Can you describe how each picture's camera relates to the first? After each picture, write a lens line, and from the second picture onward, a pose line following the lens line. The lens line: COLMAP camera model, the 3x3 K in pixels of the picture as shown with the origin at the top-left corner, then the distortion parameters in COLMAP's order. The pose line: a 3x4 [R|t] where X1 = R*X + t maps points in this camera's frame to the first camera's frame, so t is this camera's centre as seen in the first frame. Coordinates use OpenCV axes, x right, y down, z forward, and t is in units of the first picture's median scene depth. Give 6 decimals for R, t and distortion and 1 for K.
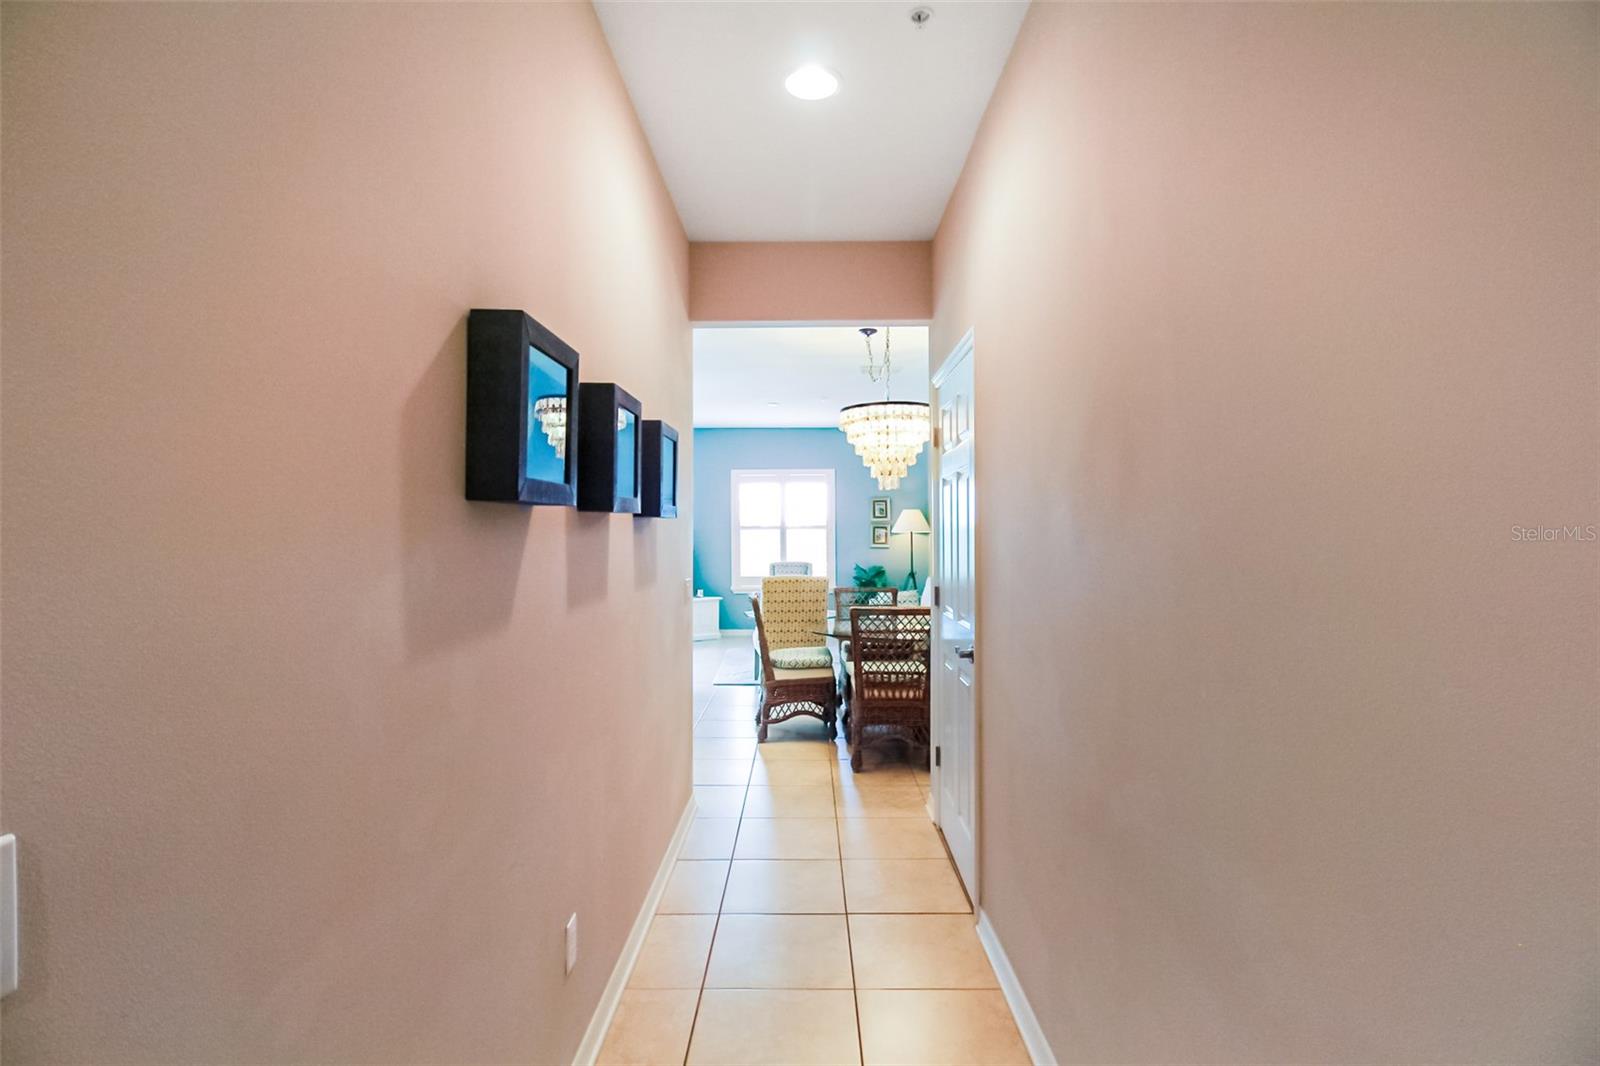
lens RADIAL K [[814.9, 0, 802.8], [0, 814.9, 527.4], [0, 0, 1]] dist [0.001471, -0.015652]
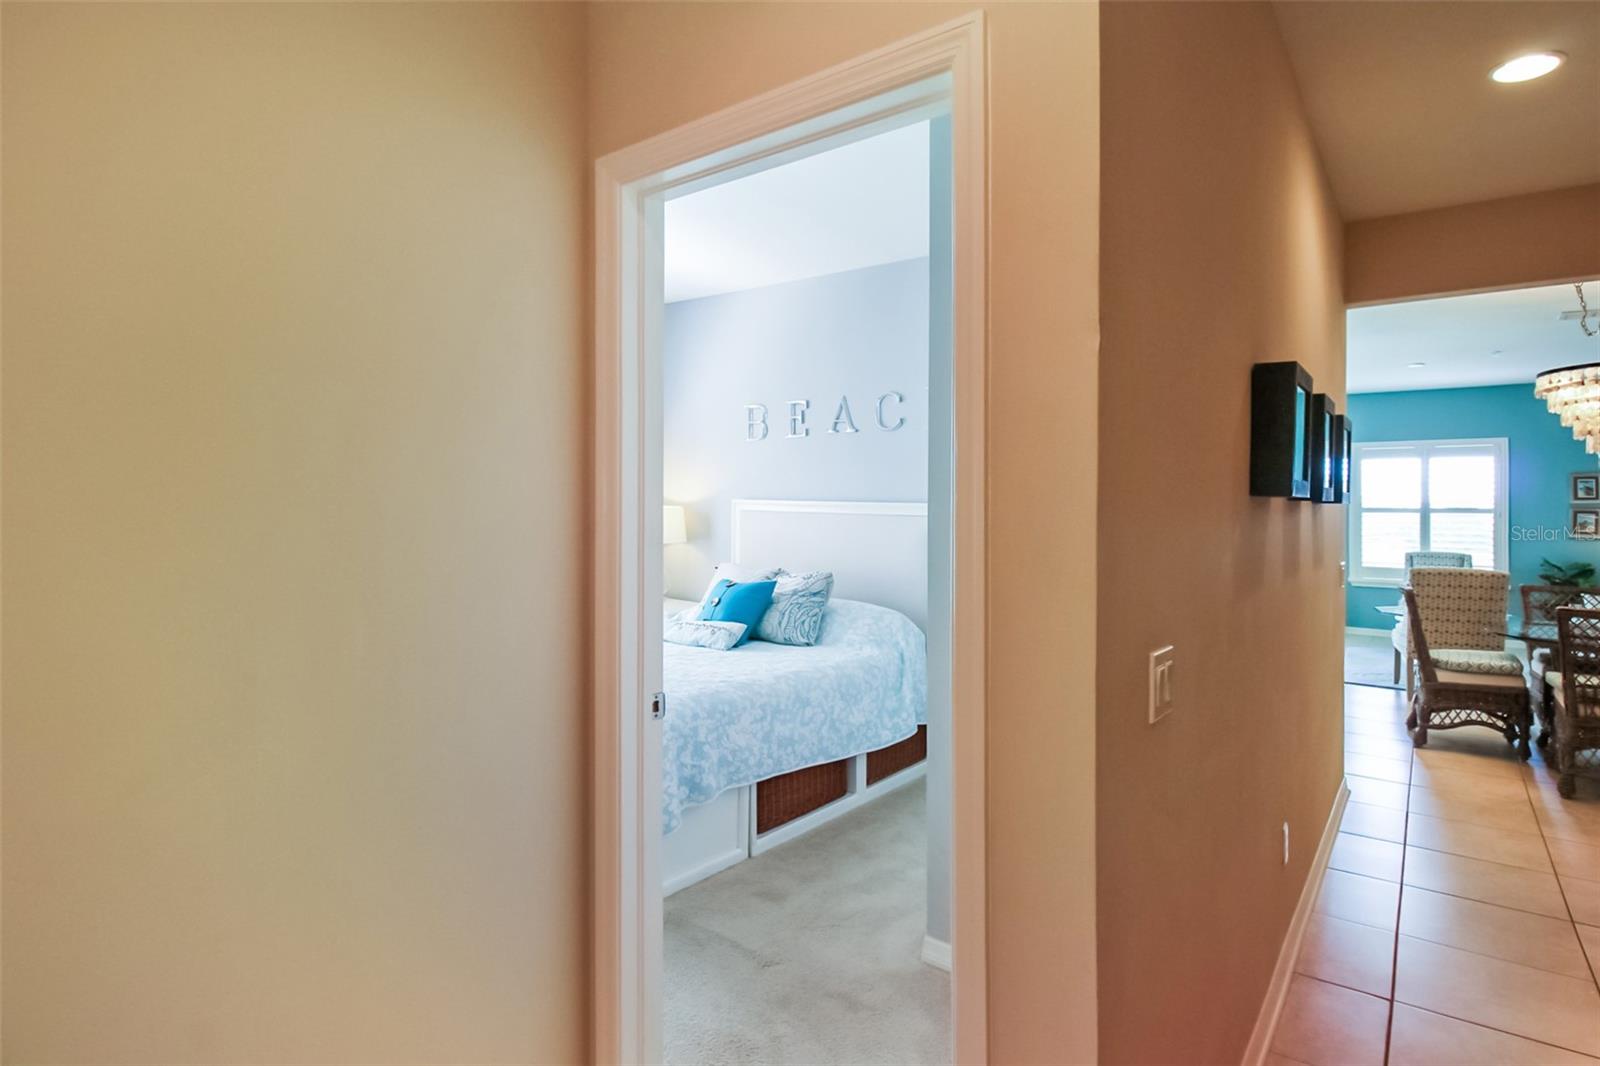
lens RADIAL K [[842.6, 0, 781.0], [0, 842.6, 500.9], [0, 0, 1]] dist [0.006246, -0.000968]
pose [[0.792285, 0.006618, -0.610115, -0.038657], [-0.009790, 0.999950, -0.001867, -0.003104], [0.610072, 0.007452, 0.792311, -0.174130]]
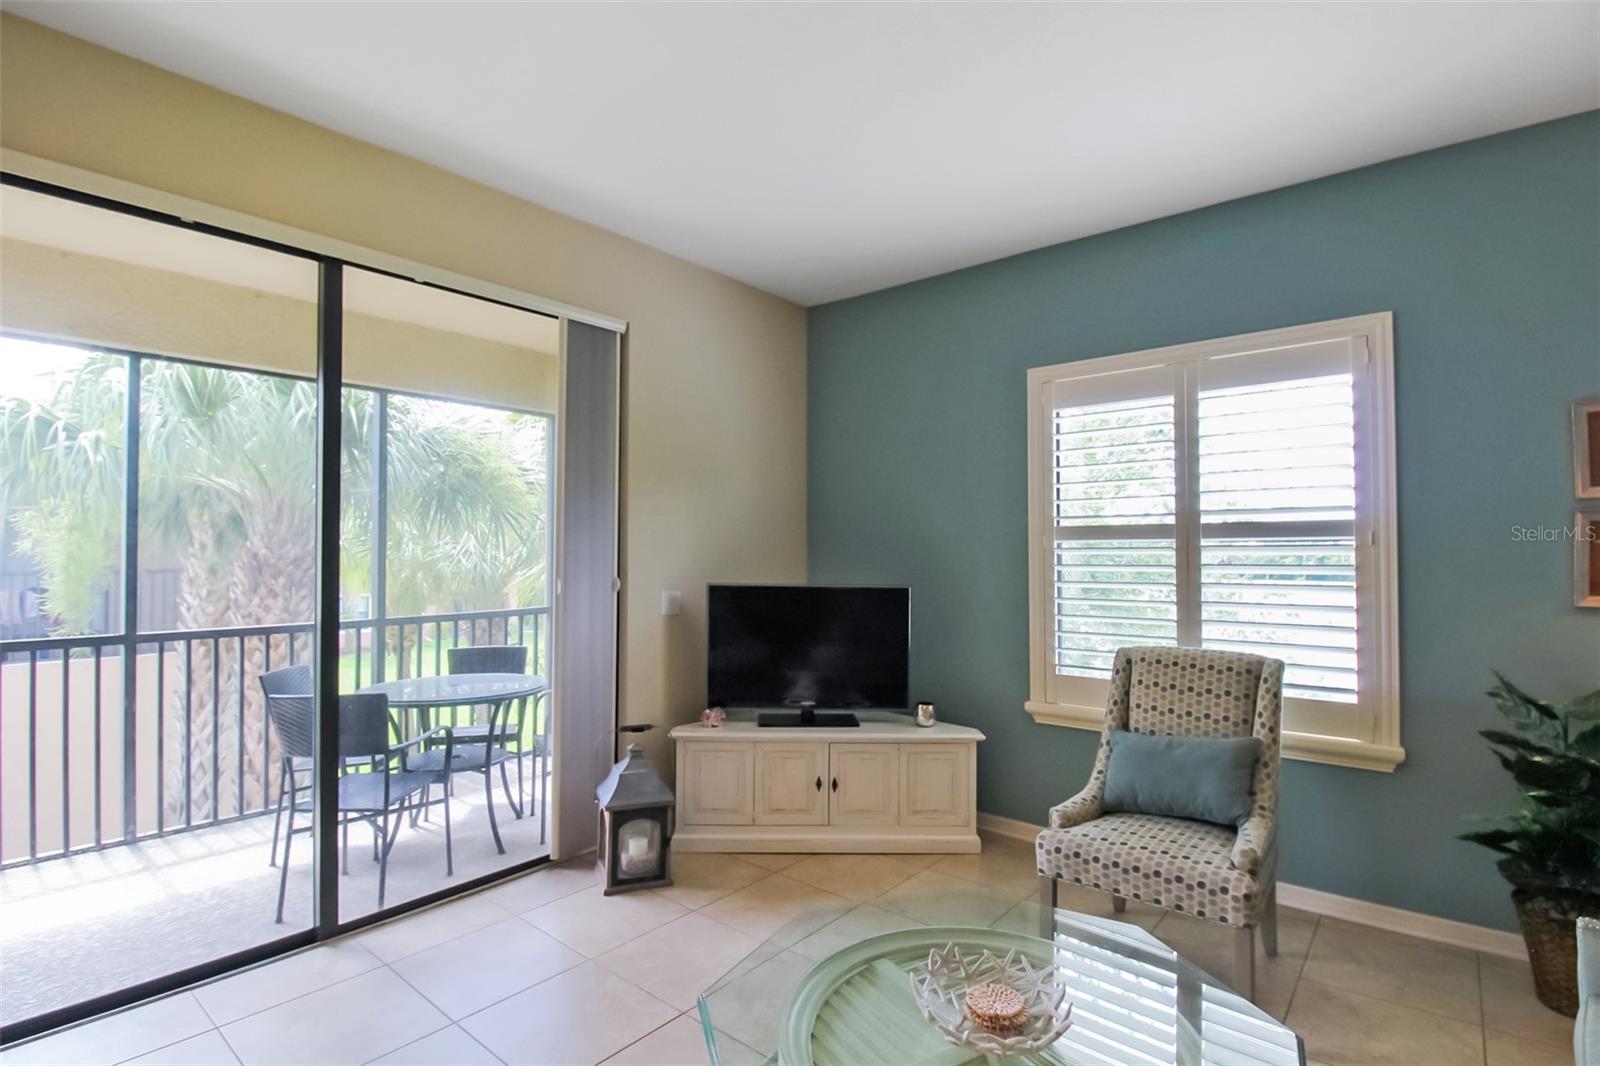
lens RADIAL K [[808.7, 0, 783.5], [0, 808.7, 542.8], [0, 0, 1]] dist [-0.013343, -0.000549]
pose [[0.773298, -0.006182, -0.634013, 0.107165], [0.007027, 0.999975, -0.001179, 0.008317], [0.634004, -0.003543, 0.773322, 1.392391]]
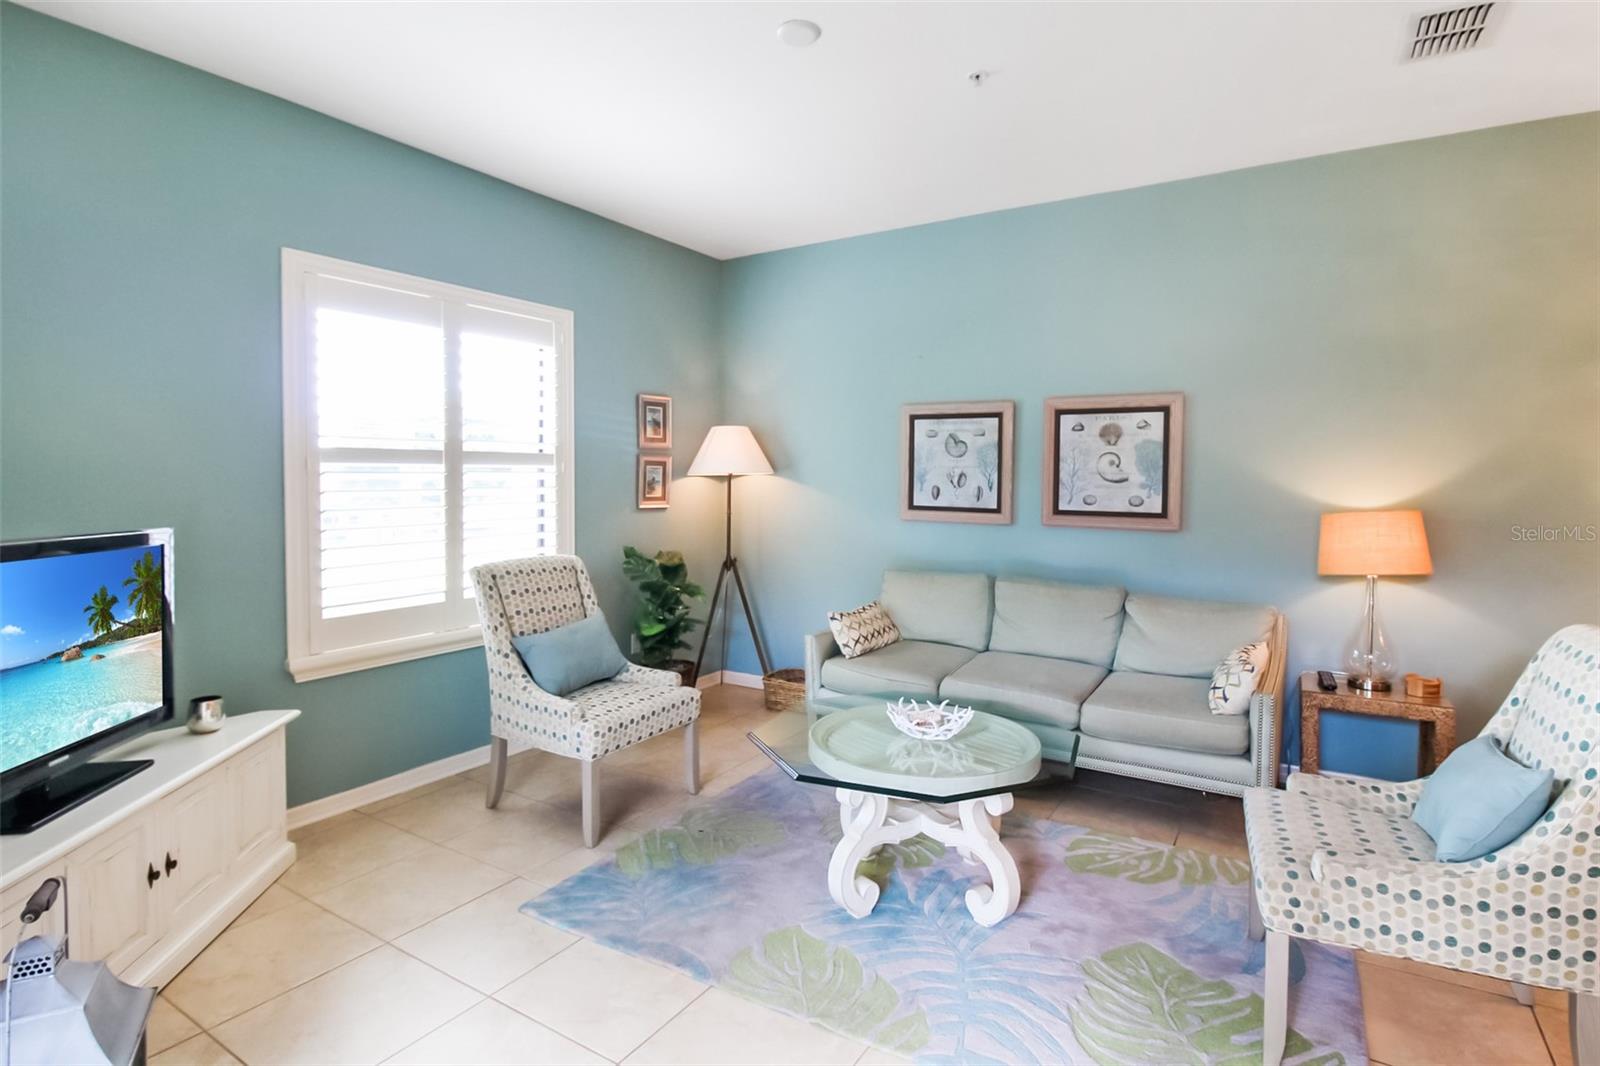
lens RADIAL K [[796.9, 0, 807.4], [0, 796.9, 500.9], [0, 0, 1]] dist [0.002157, -0.010592]
pose [[0.516429, -0.020794, 0.856077, -0.487902], [-0.012806, 0.999406, 0.032000, 0.012071], [-0.856234, -0.027489, 0.515856, 1.467141]]
